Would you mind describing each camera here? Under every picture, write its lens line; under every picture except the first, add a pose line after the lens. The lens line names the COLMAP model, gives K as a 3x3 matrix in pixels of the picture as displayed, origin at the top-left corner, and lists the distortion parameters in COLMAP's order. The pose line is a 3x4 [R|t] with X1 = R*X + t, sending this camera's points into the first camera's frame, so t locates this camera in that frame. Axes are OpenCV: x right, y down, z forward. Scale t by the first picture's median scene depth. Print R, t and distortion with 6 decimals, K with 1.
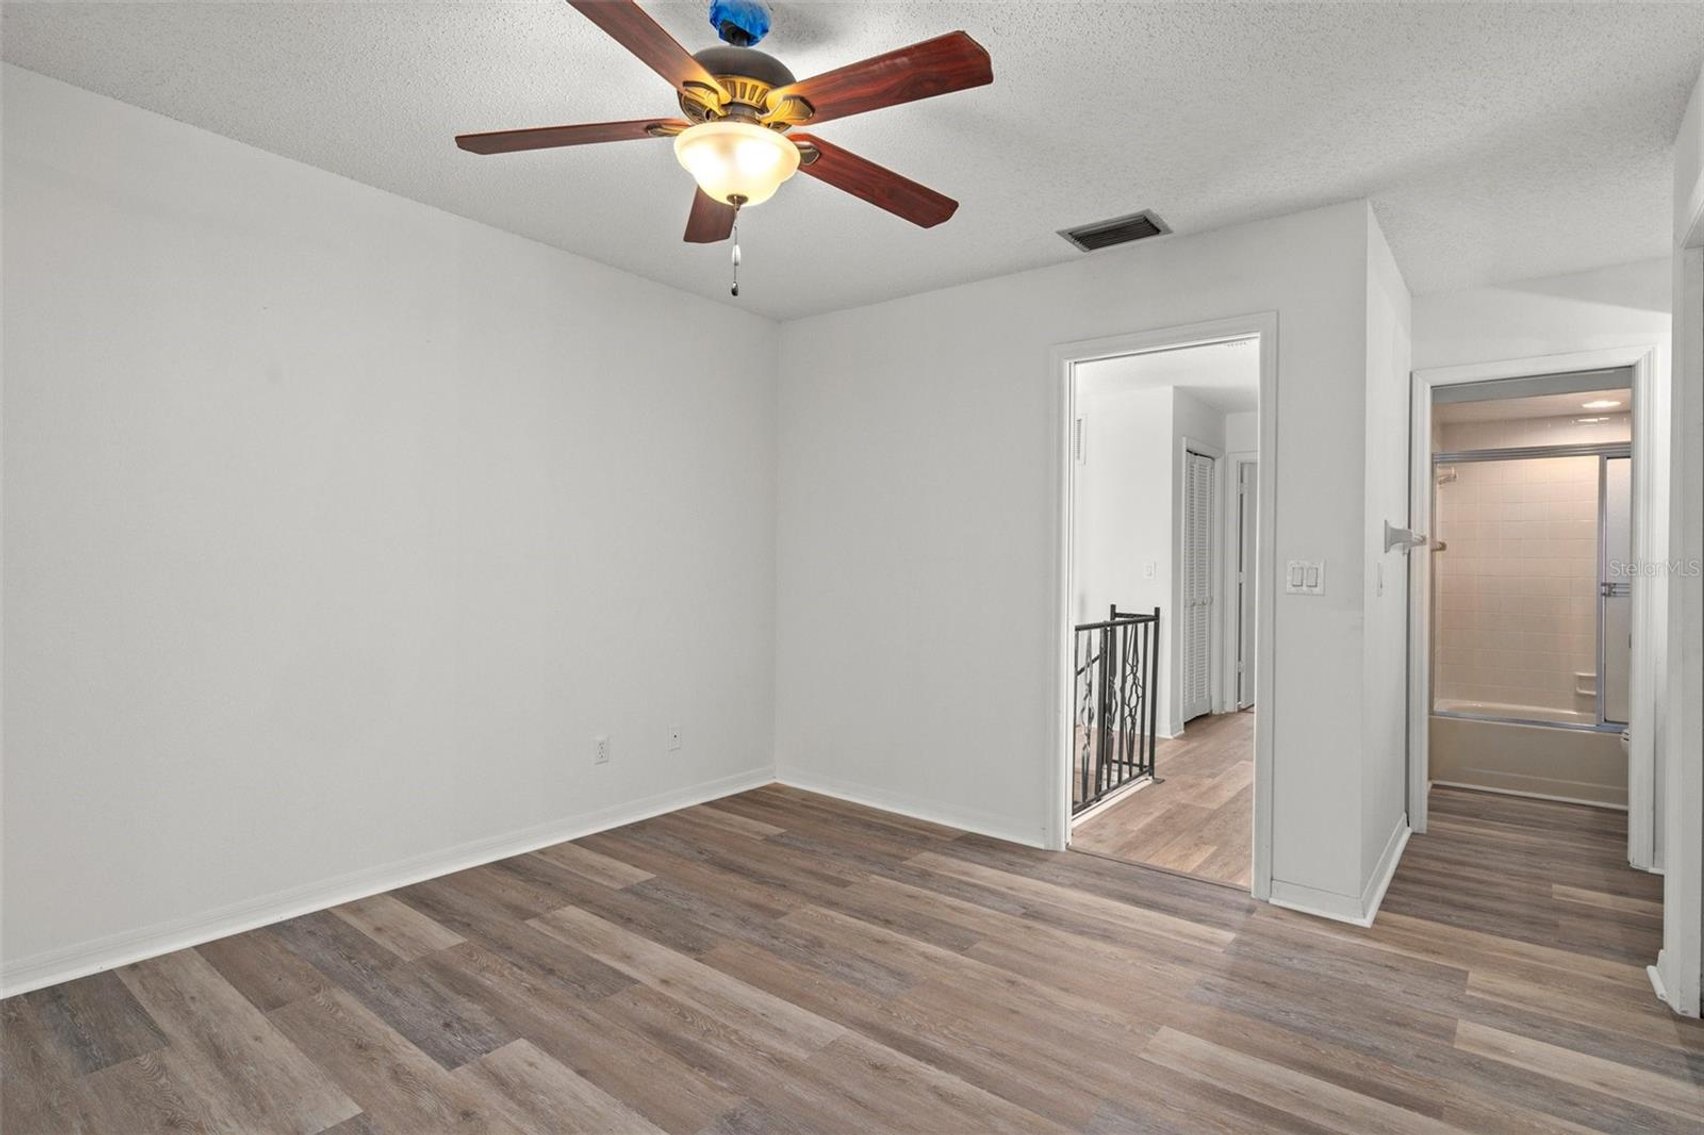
lens RADIAL K [[840.9, 0, 853.2], [0, 840.9, 567.0], [0, 0, 1]] dist [-0.002687, 0.000254]
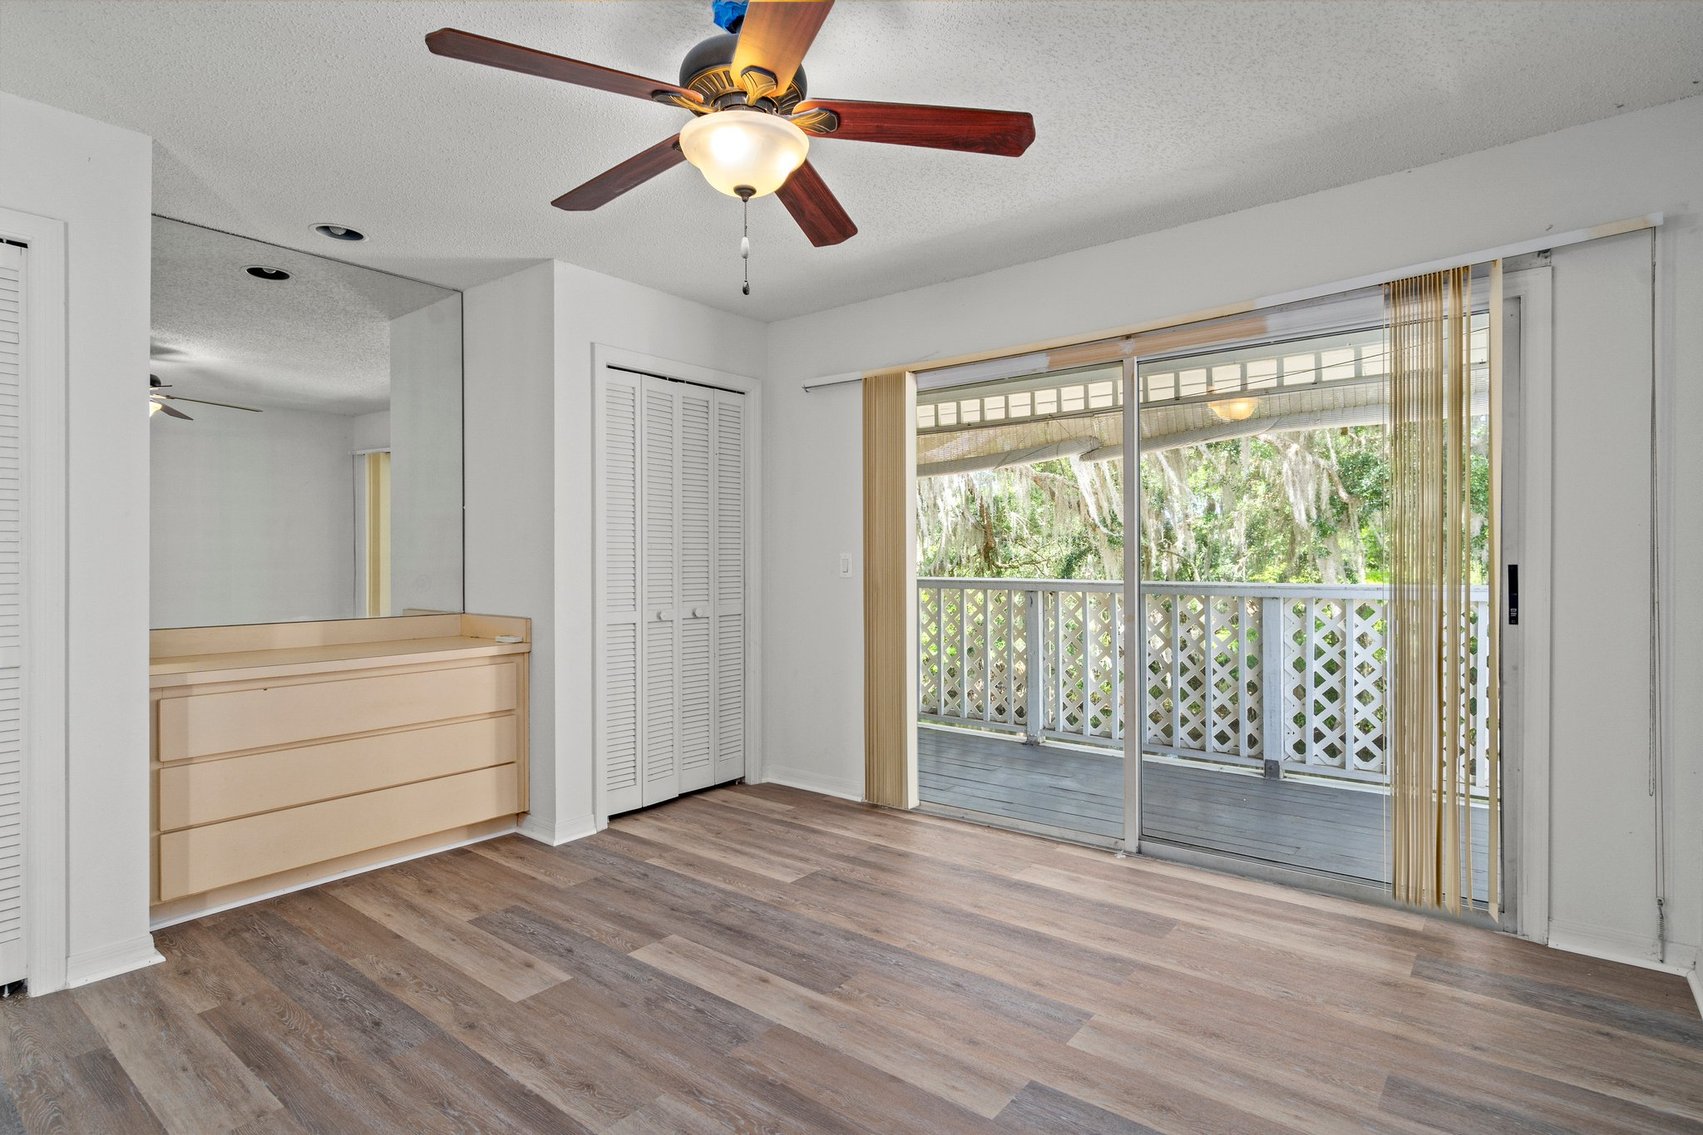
lens RADIAL K [[840.4, 0, 849.1], [0, 840.4, 569.2], [0, 0, 1]] dist [-0.002687, 0.000254]
pose [[-0.999810, -0.013534, -0.014056, -0.247629], [-0.013548, 0.999908, 0.000925, 0.008120], [0.014042, 0.001116, -0.999901, 1.975378]]
